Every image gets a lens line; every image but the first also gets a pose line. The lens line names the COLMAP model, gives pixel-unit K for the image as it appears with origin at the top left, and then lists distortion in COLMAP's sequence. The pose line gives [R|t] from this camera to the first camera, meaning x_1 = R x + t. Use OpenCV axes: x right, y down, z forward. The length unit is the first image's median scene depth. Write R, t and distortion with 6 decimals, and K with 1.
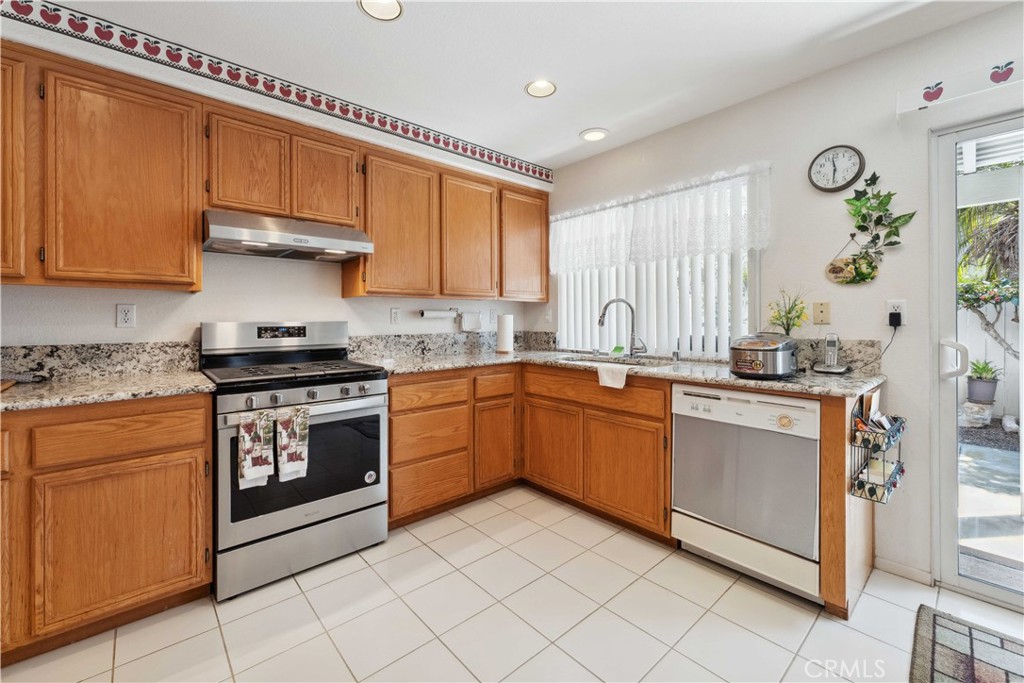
lens RADIAL K [[420.4, 0, 503.0], [0, 420.4, 321.9], [0, 0, 1]] dist [-0.003071, -0.000164]
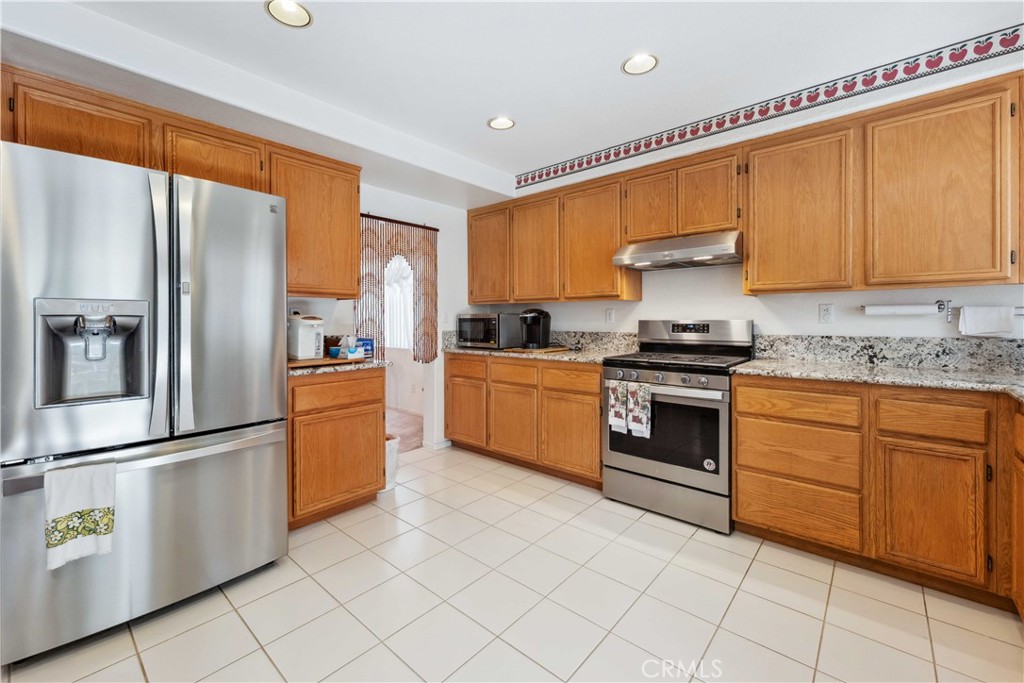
lens RADIAL K [[420.4, 0, 501.5], [0, 420.4, 319.2], [0, 0, 1]] dist [-0.003071, -0.000164]
pose [[0.122543, 0.003972, -0.992455, 0.673360], [-0.000252, 0.999992, 0.003971, -0.007897], [0.992463, -0.000237, 0.122543, 0.333718]]
